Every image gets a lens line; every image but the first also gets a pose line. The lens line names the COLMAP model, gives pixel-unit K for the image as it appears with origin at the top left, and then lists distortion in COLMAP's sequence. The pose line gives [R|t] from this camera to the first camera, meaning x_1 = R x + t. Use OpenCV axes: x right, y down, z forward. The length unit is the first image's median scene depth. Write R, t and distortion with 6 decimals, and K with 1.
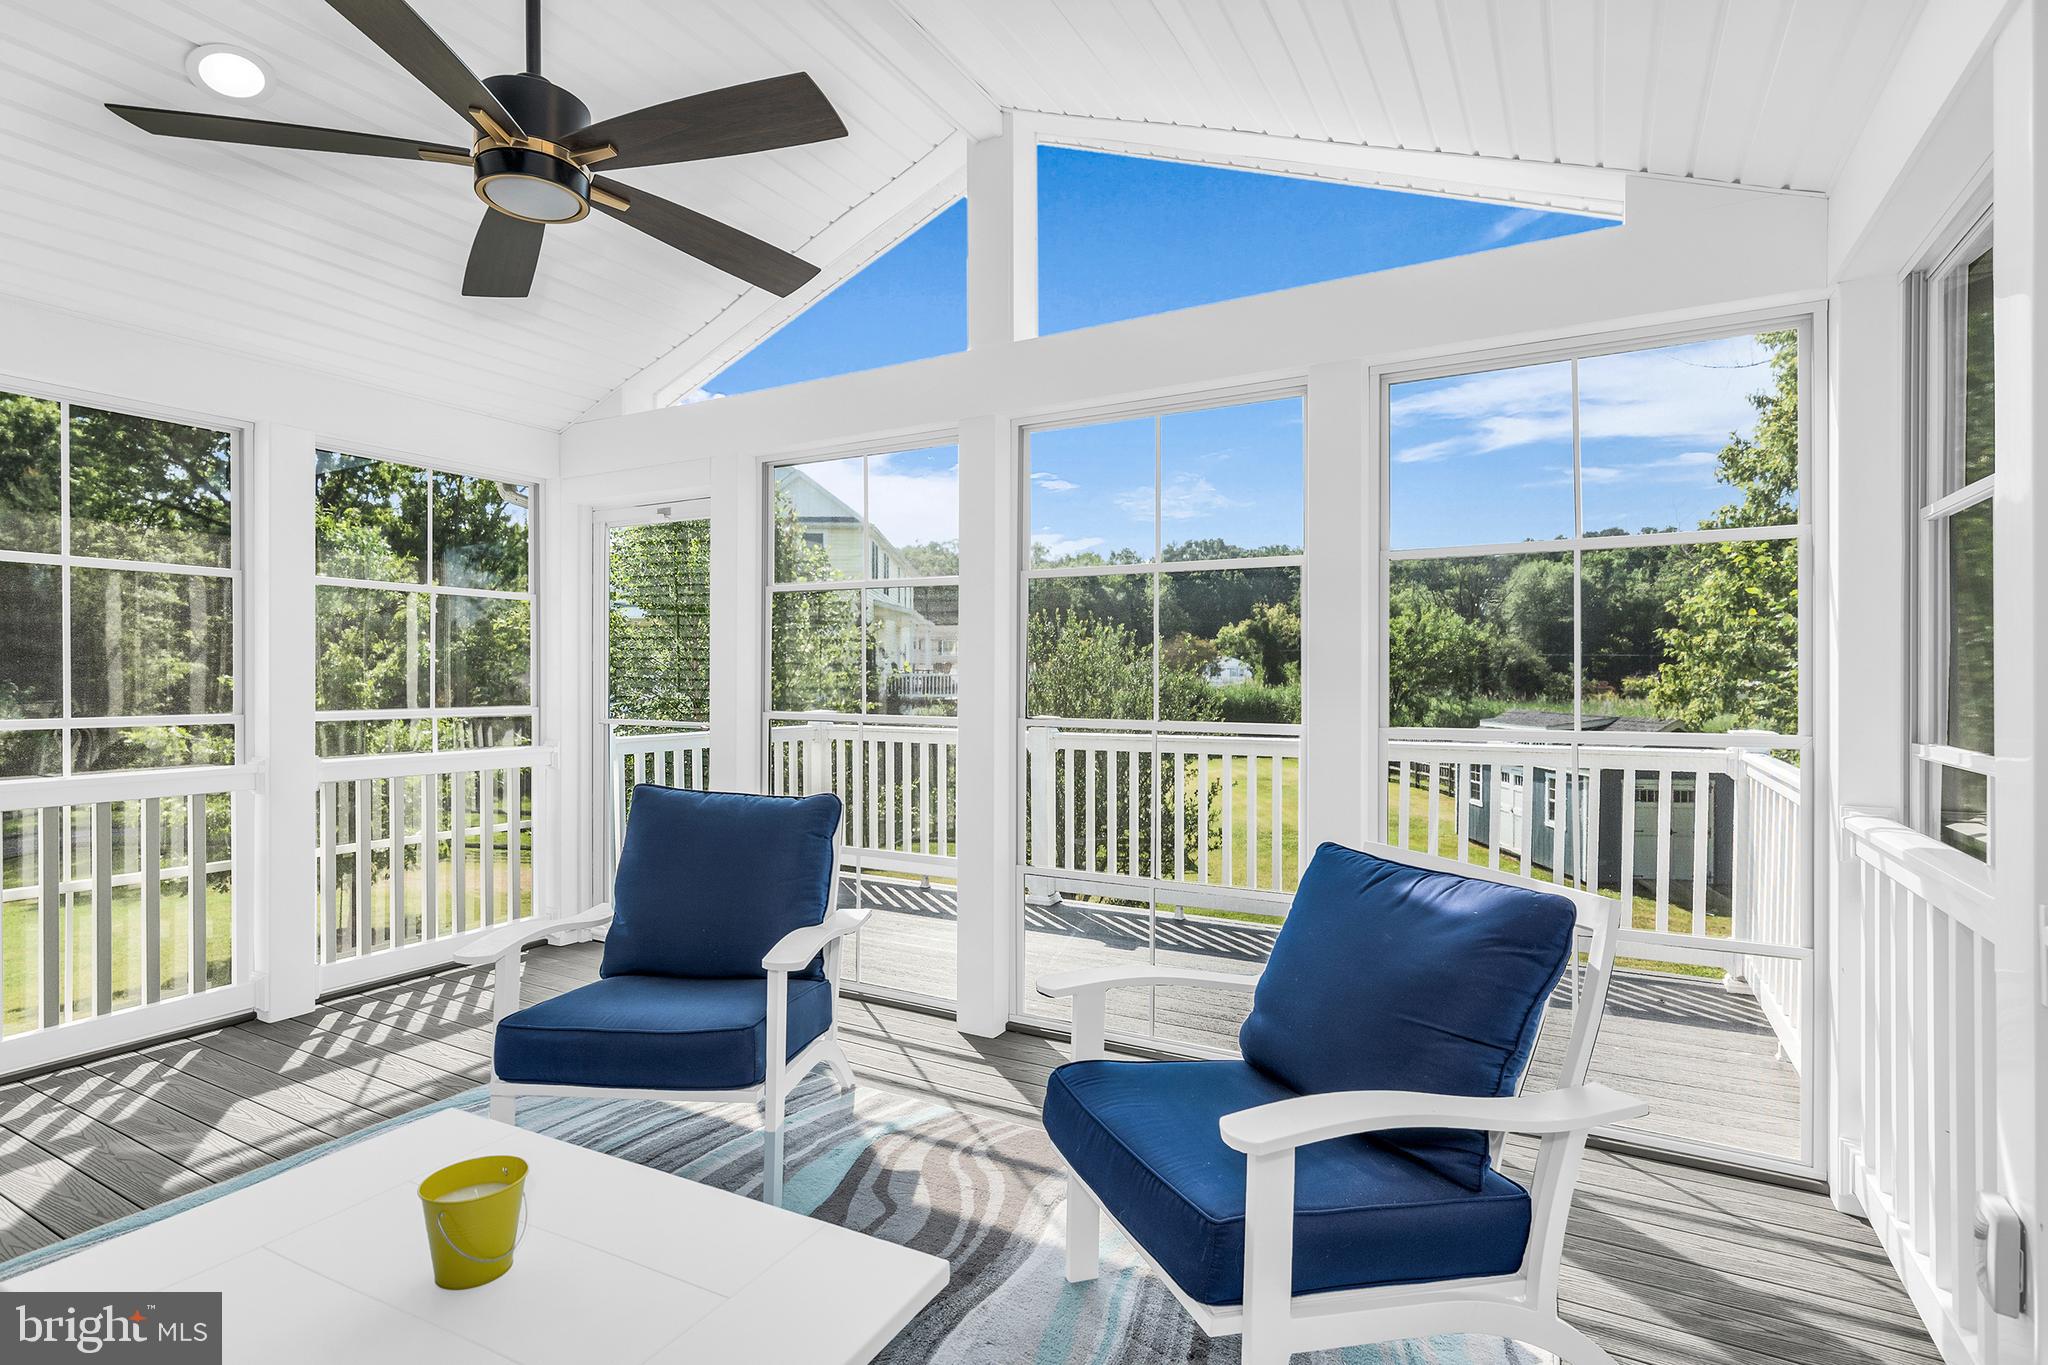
lens RADIAL K [[997.6, 0, 996.5], [0, 997.6, 674.9], [0, 0, 1]] dist [-0.002313, -0.000317]
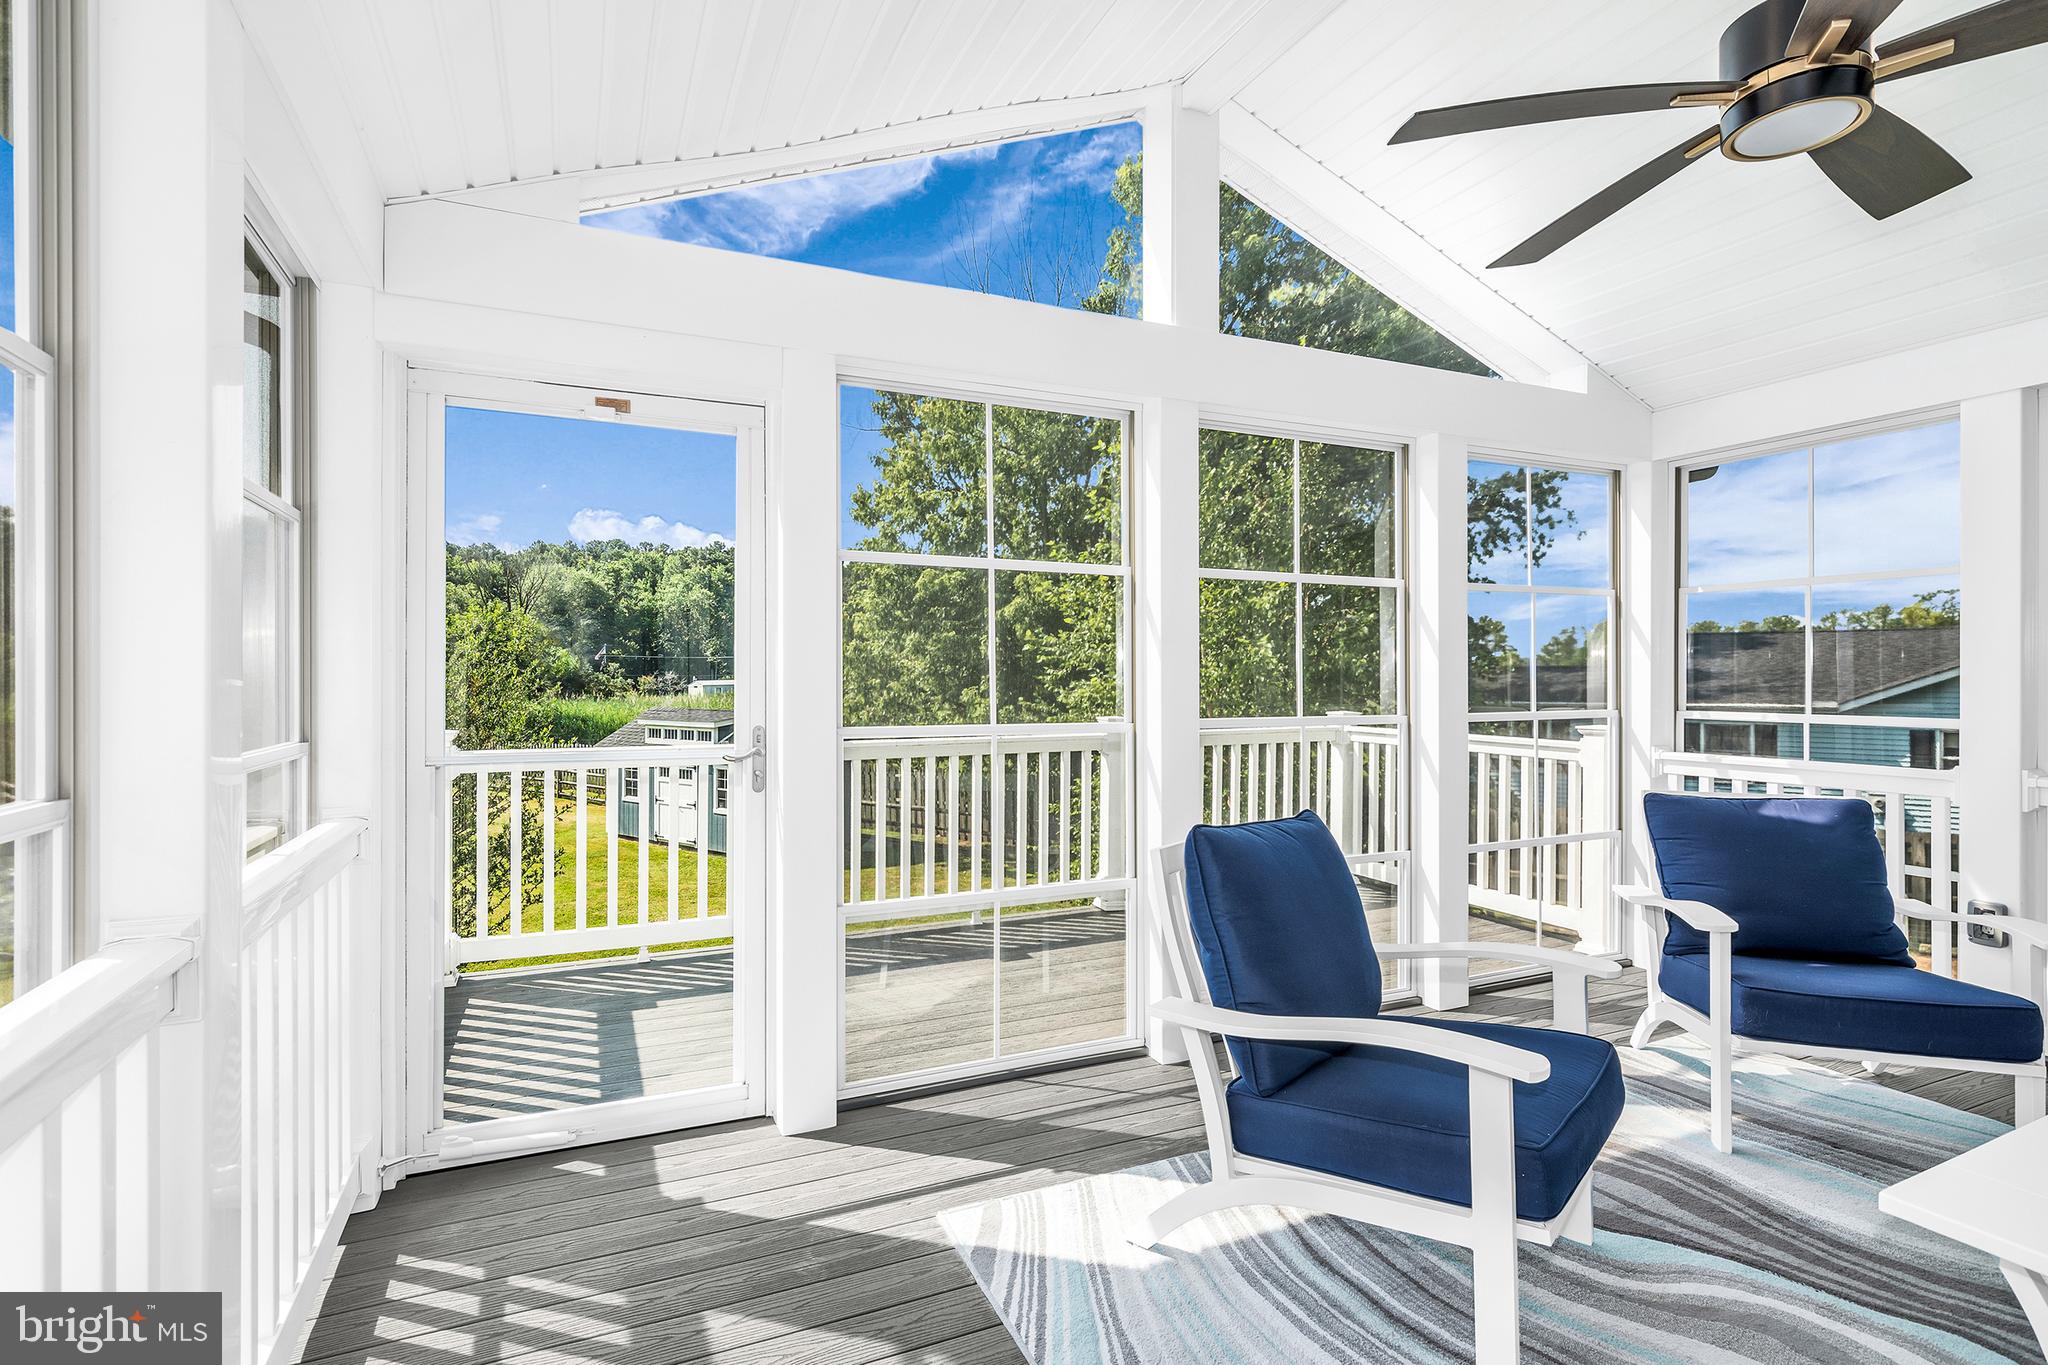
lens RADIAL K [[997.6, 0, 996.5], [0, 997.6, 674.9], [0, 0, 1]] dist [-0.002313, -0.000317]
pose [[0.587400, -0.001233, 0.809296, -0.260911], [0.000834, 0.999999, 0.000919, -0.000588], [-0.809296, 0.000135, 0.587401, 0.174161]]
